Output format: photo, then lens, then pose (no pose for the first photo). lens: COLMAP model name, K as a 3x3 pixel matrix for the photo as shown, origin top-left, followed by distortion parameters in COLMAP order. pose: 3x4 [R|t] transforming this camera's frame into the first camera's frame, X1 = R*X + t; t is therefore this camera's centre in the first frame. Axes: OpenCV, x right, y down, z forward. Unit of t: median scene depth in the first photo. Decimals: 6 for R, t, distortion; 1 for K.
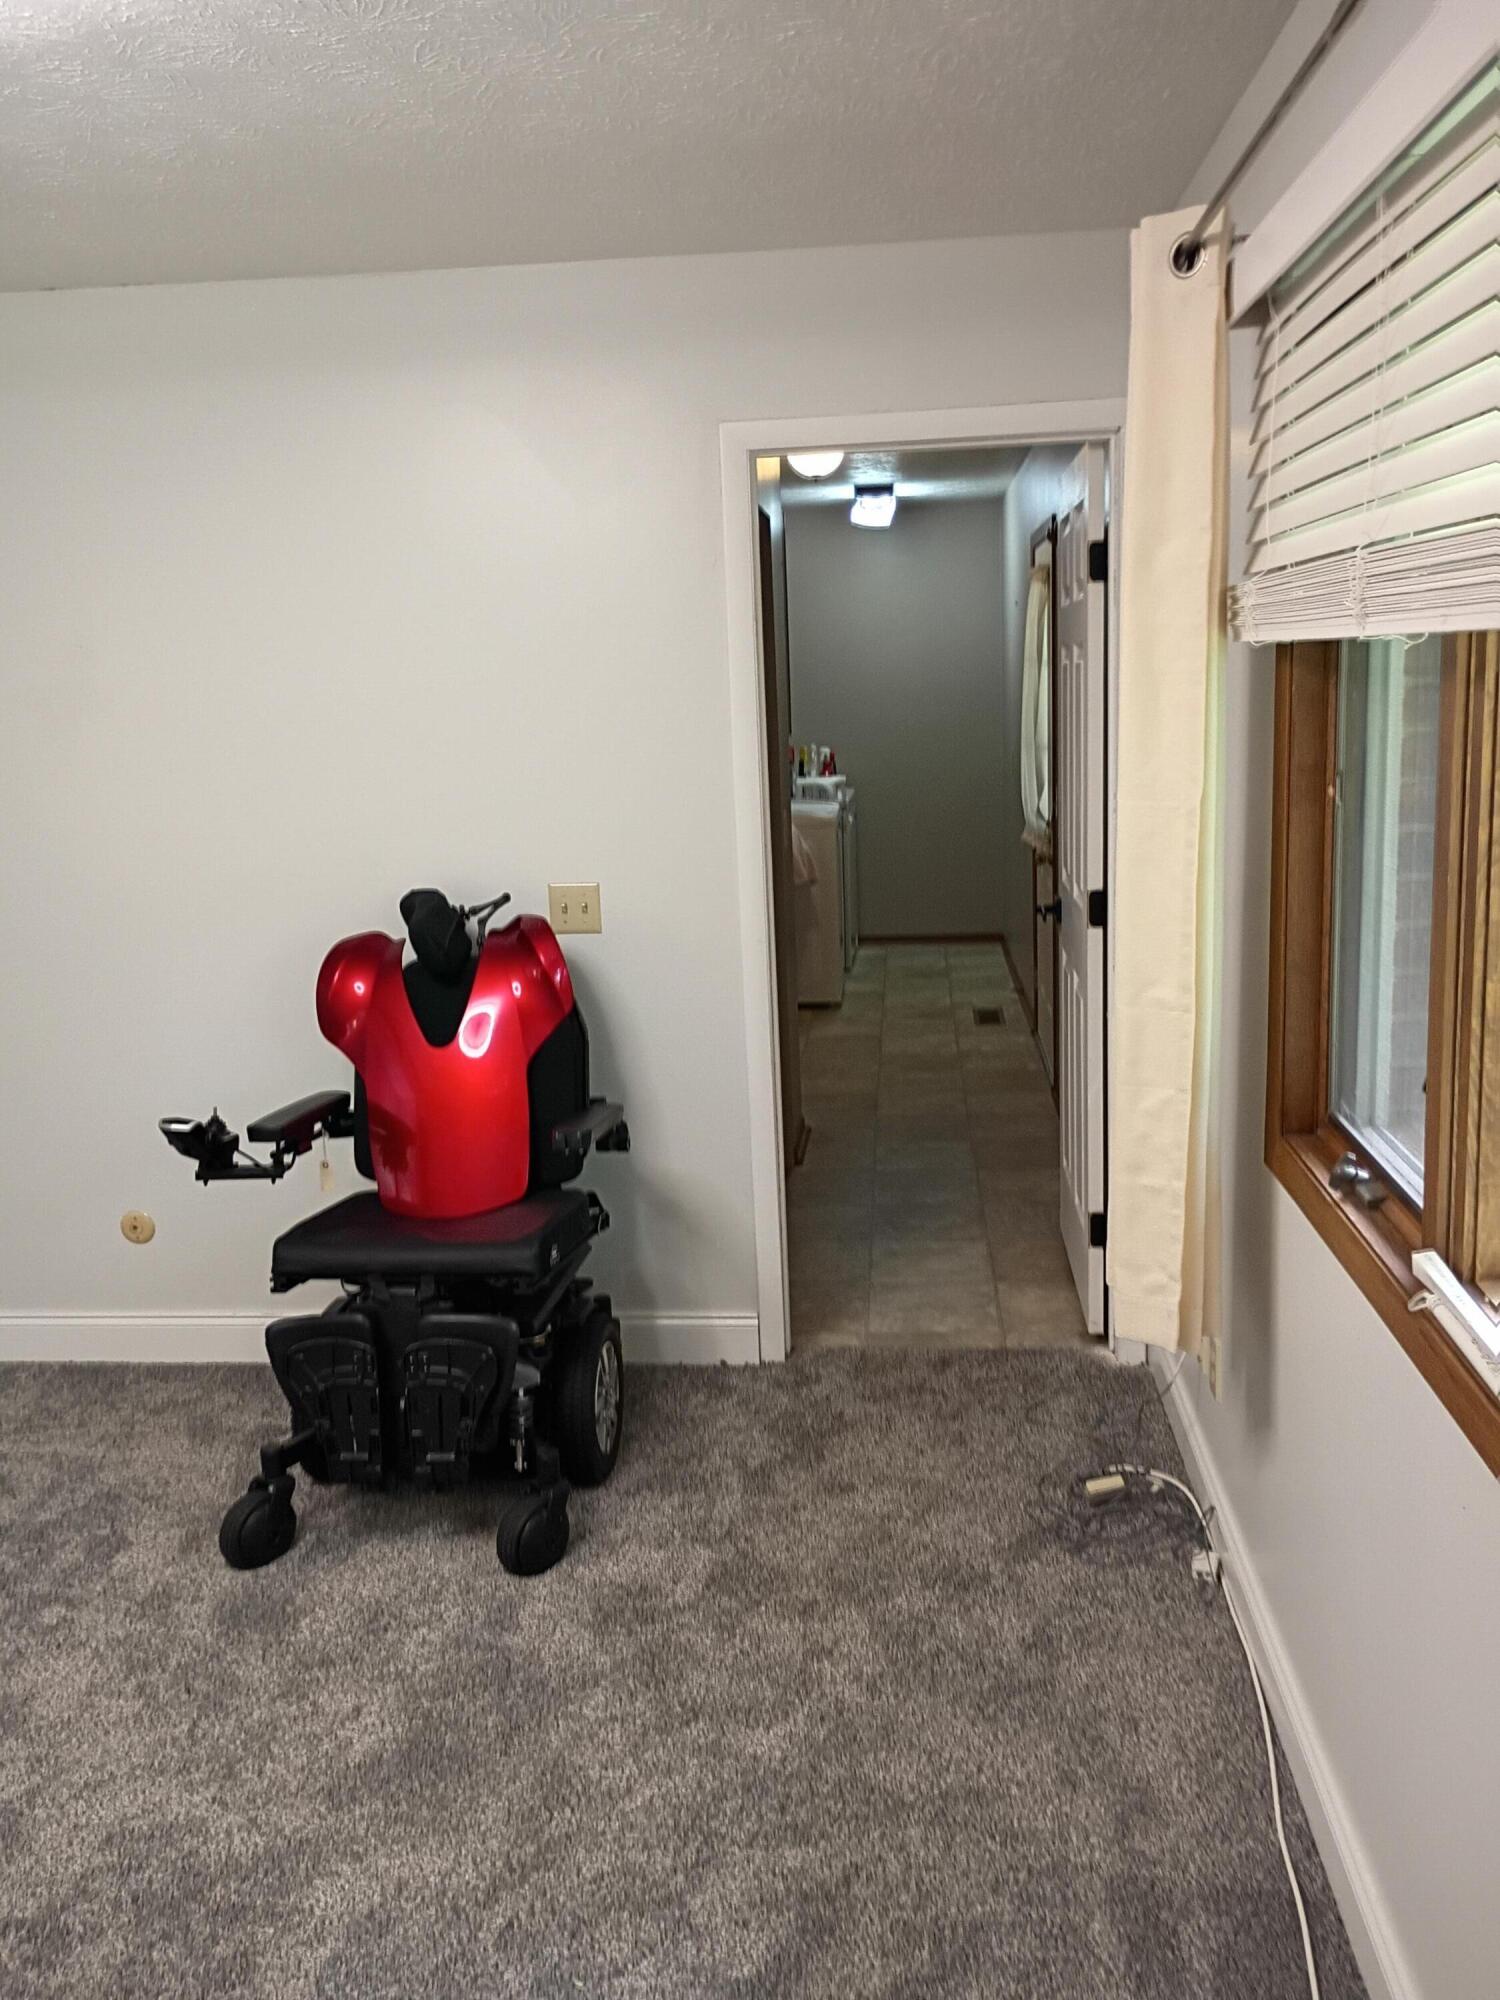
lens RADIAL K [[1693.4, 0, 746.7], [0, 1693.4, 998.6], [0, 0, 1]] dist [0.038543, -0.013476]
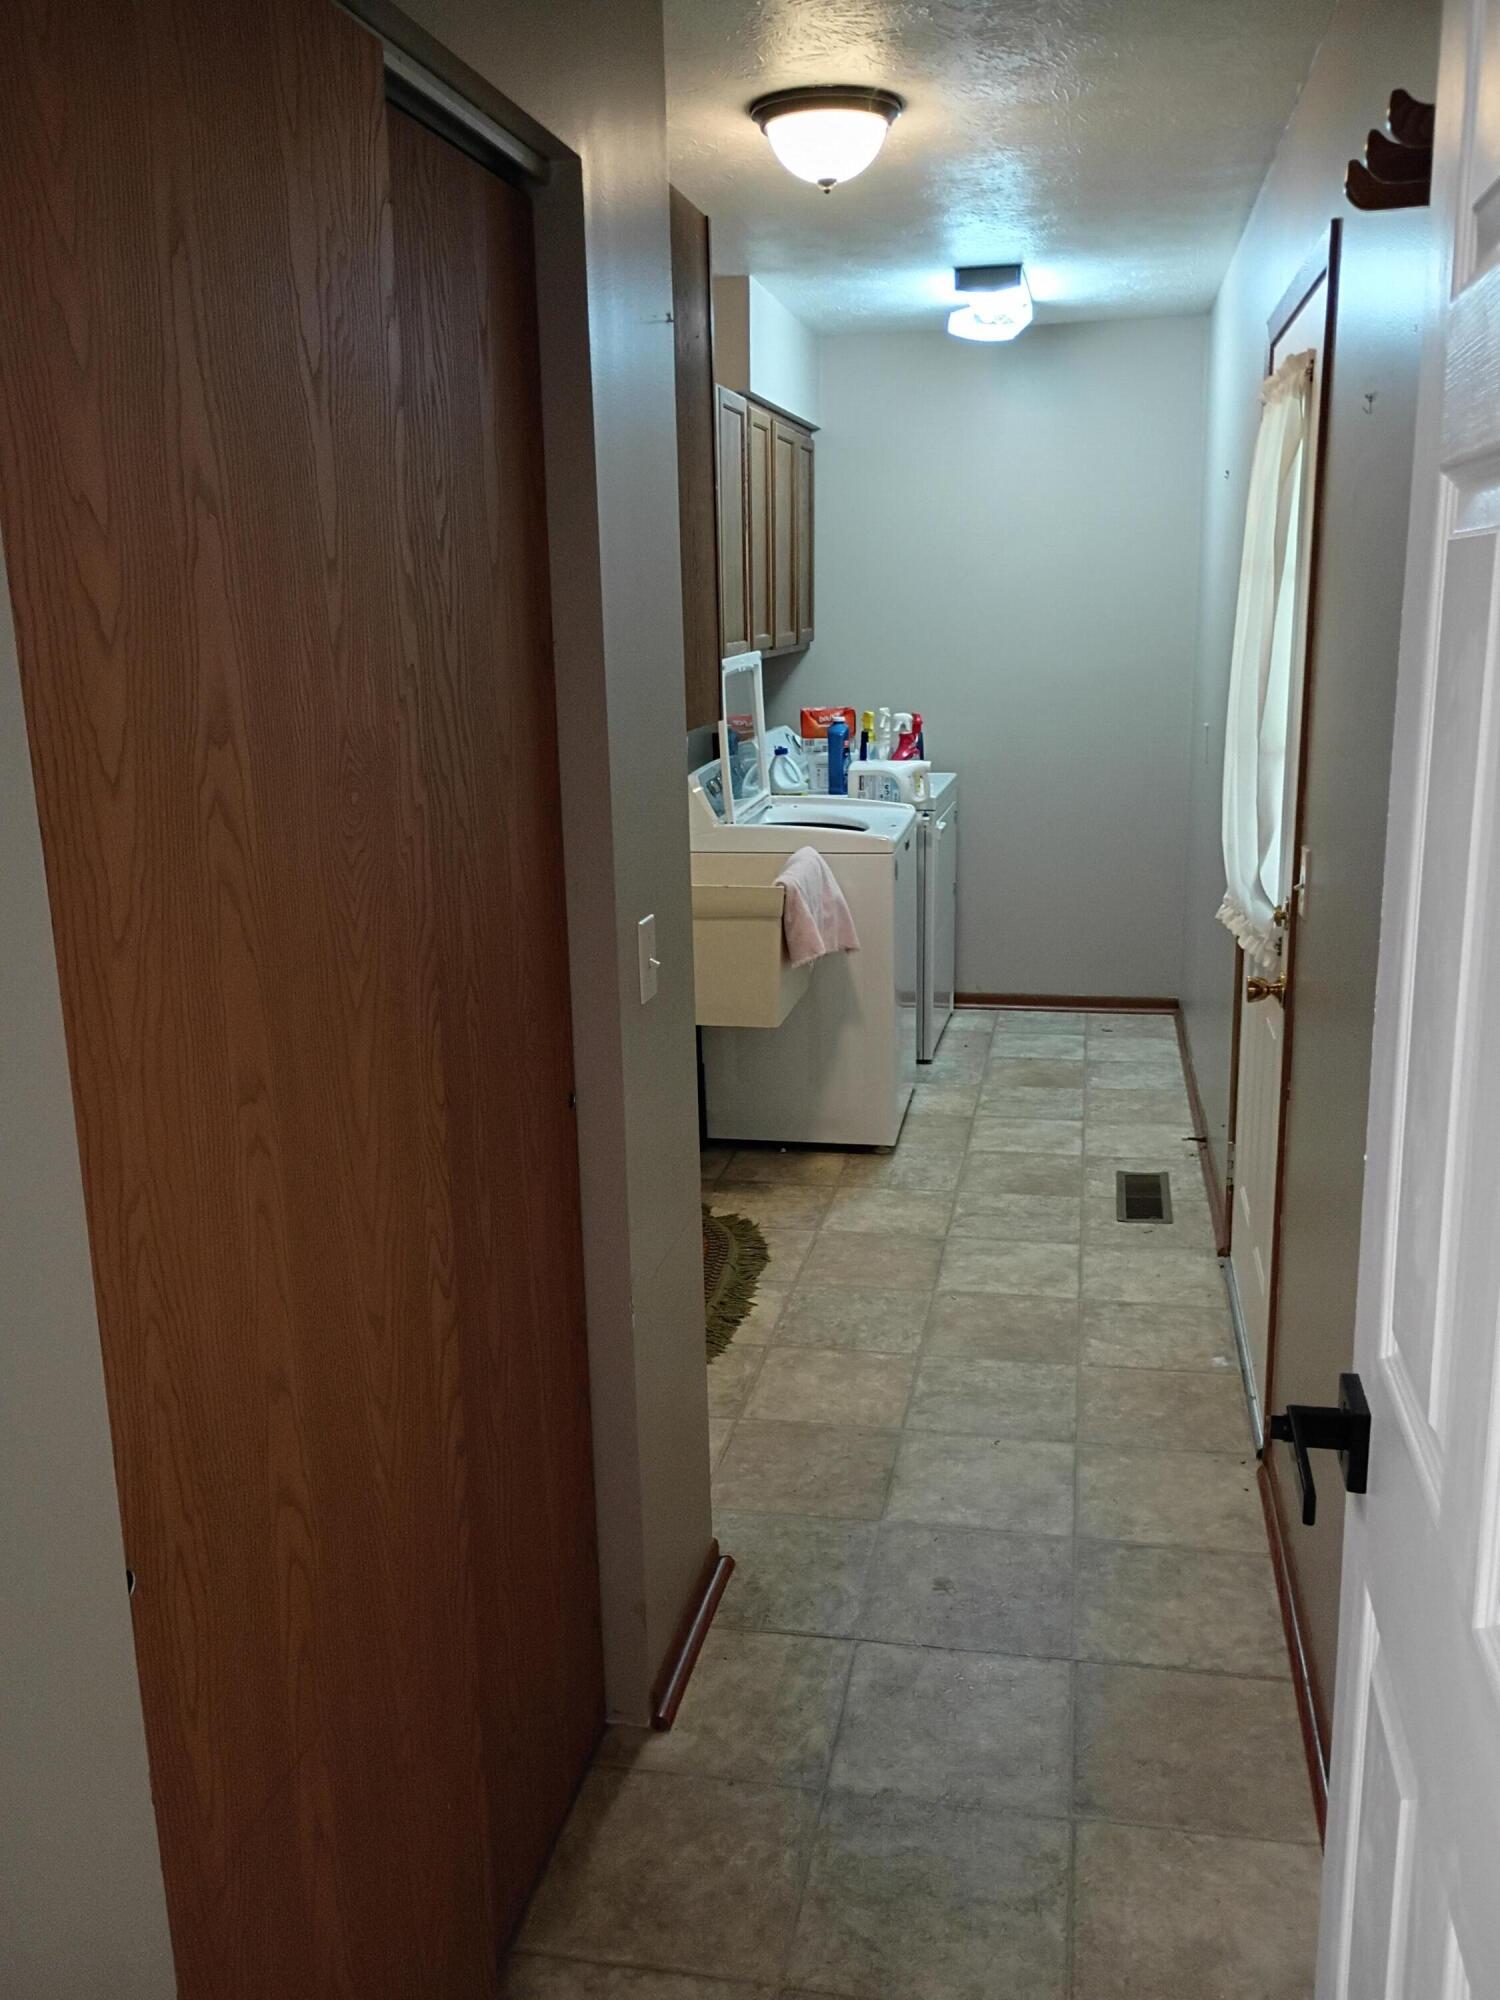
lens RADIAL K [[1693.4, 0, 754.0], [0, 1693.4, 1003.8], [0, 0, 1]] dist [0.038543, -0.013476]
pose [[0.994646, 0.041344, -0.094710, 0.055310], [-0.036991, 0.998197, 0.047259, -0.067847], [0.096493, -0.043503, 0.994383, 0.364012]]
